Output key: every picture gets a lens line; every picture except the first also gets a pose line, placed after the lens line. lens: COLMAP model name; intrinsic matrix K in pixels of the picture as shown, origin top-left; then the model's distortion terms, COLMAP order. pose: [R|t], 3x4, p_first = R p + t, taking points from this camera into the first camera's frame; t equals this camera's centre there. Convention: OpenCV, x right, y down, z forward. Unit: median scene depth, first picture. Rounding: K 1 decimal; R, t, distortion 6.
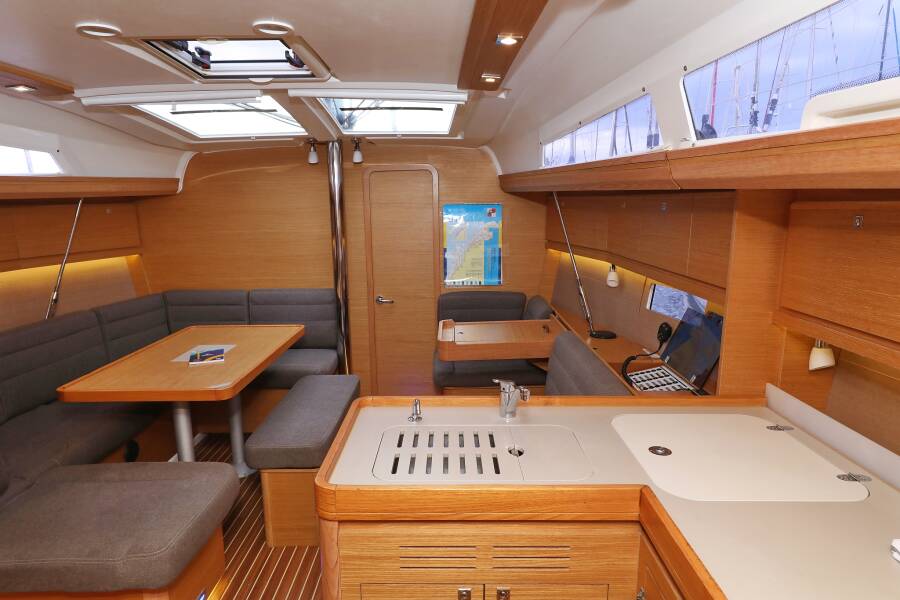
lens RADIAL K [[574.2, 0, 443.1], [0, 574.2, 295.2], [0, 0, 1]] dist [-0.004109, 0.000766]
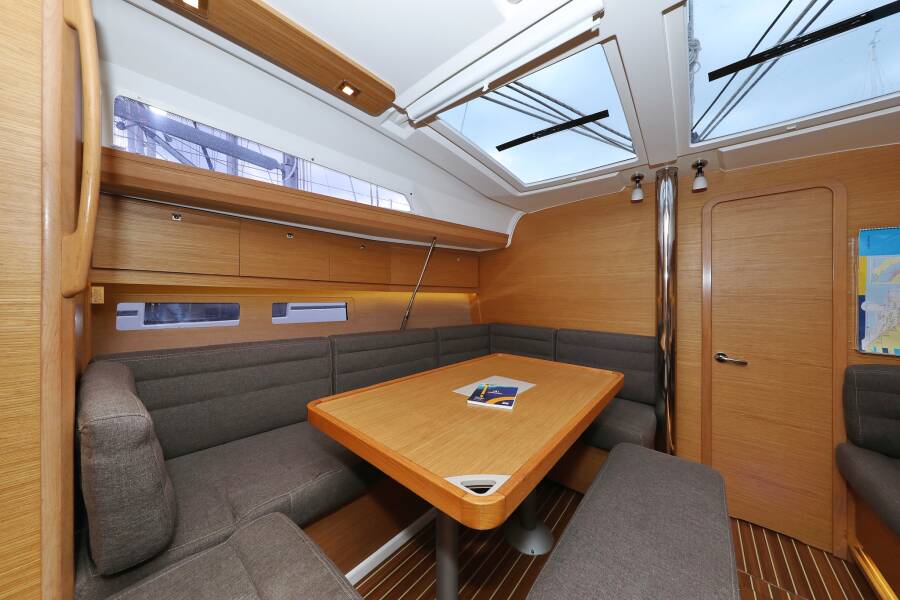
lens RADIAL K [[296.6, 0, 443.1], [0, 296.6, 292.9], [0, 0, 1]] dist [0.000753, -0.001876]
pose [[0.763868, 0.028734, -0.644733, -0.148191], [-0.133027, 0.984566, -0.113729, 0.018104], [0.631514, 0.172641, 0.755900, 0.445368]]
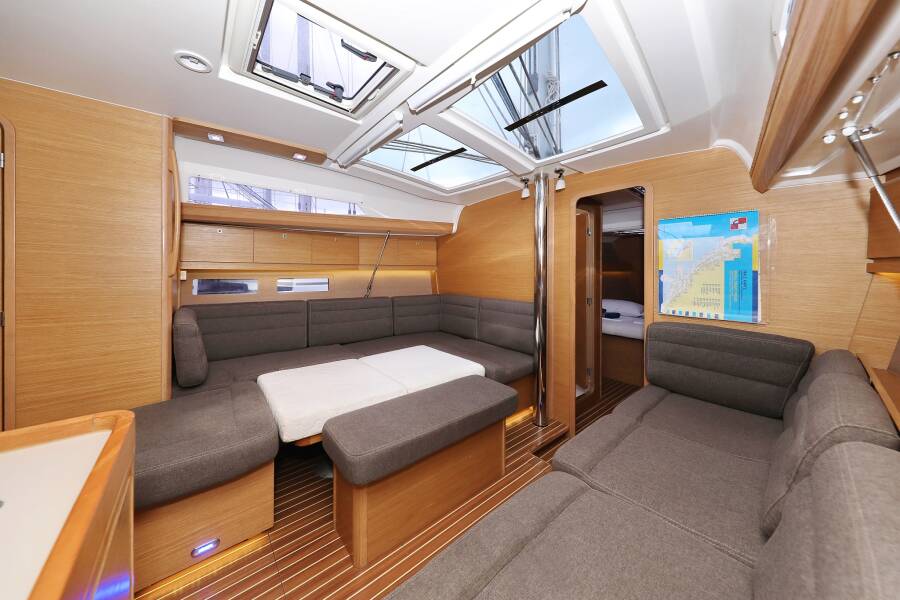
lens RADIAL K [[296.6, 0, 417.5], [0, 296.6, 267.1], [0, 0, 1]] dist [0.000753, -0.001876]
pose [[0.616905, 0.015536, -0.786884, 0.130751], [-0.139045, 0.986230, -0.089538, 0.004578], [0.774658, 0.164648, 0.610570, 0.450695]]
